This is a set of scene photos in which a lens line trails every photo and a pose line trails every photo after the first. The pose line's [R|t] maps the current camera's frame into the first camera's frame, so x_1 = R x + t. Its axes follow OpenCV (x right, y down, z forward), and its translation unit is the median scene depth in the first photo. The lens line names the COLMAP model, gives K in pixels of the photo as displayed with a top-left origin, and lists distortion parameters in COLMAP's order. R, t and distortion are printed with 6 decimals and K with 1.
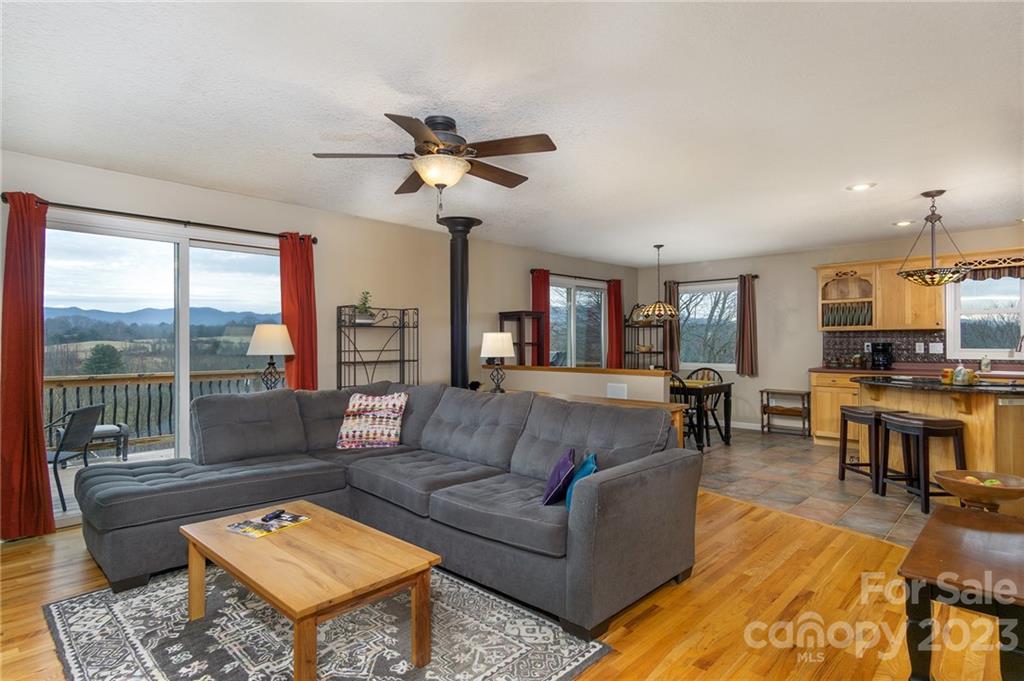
lens RADIAL K [[541.8, 0, 514.2], [0, 541.8, 341.6], [0, 0, 1]] dist [0.003437, -0.000872]
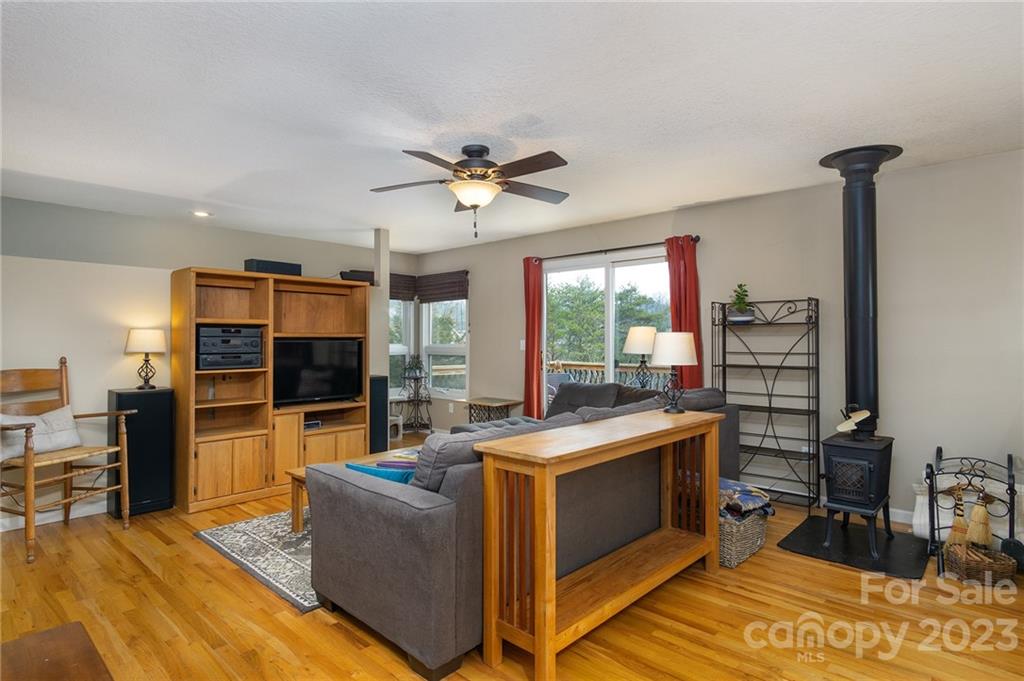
lens RADIAL K [[541.8, 0, 514.2], [0, 541.8, 341.6], [0, 0, 1]] dist [0.003437, -0.000872]
pose [[0.010684, 0.002686, -0.999939, 1.036238], [-0.001360, 0.999996, 0.002671, -0.004841], [0.999942, 0.001332, 0.010687, 1.119116]]
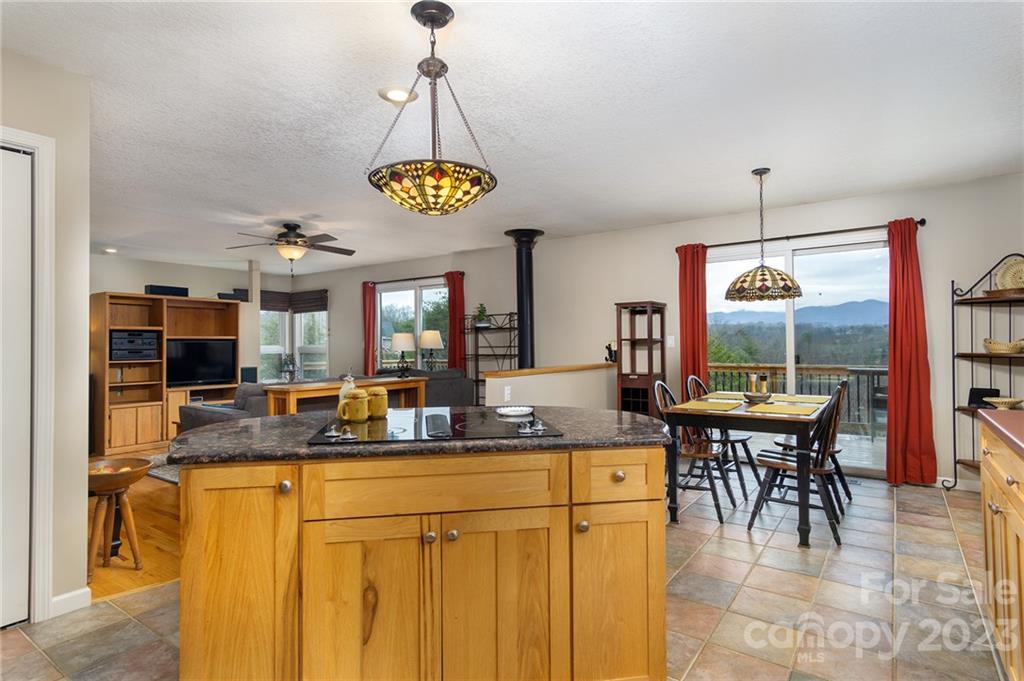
lens RADIAL K [[534.1, 0, 512.0], [0, 534.1, 340.5], [0, 0, 1]] dist [0.000795, -0.000397]
pose [[0.143695, -0.010381, -0.989568, 1.909773], [0.006707, 0.999932, -0.009516, 0.025892], [0.989599, -0.005270, 0.143755, 1.562767]]
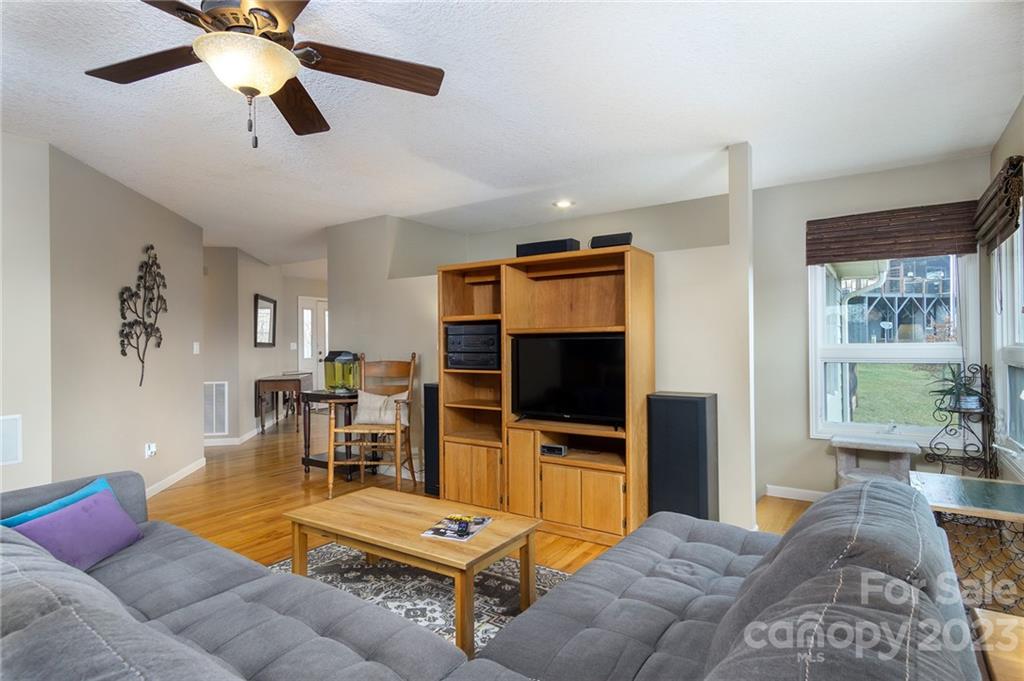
lens RADIAL K [[541.8, 0, 514.2], [0, 541.8, 341.6], [0, 0, 1]] dist [0.003437, -0.000872]
pose [[-0.986452, 0.005426, -0.163958, -0.345809], [0.005234, 0.999985, 0.001603, 0.003341], [0.163964, 0.000723, -0.986466, 1.737668]]
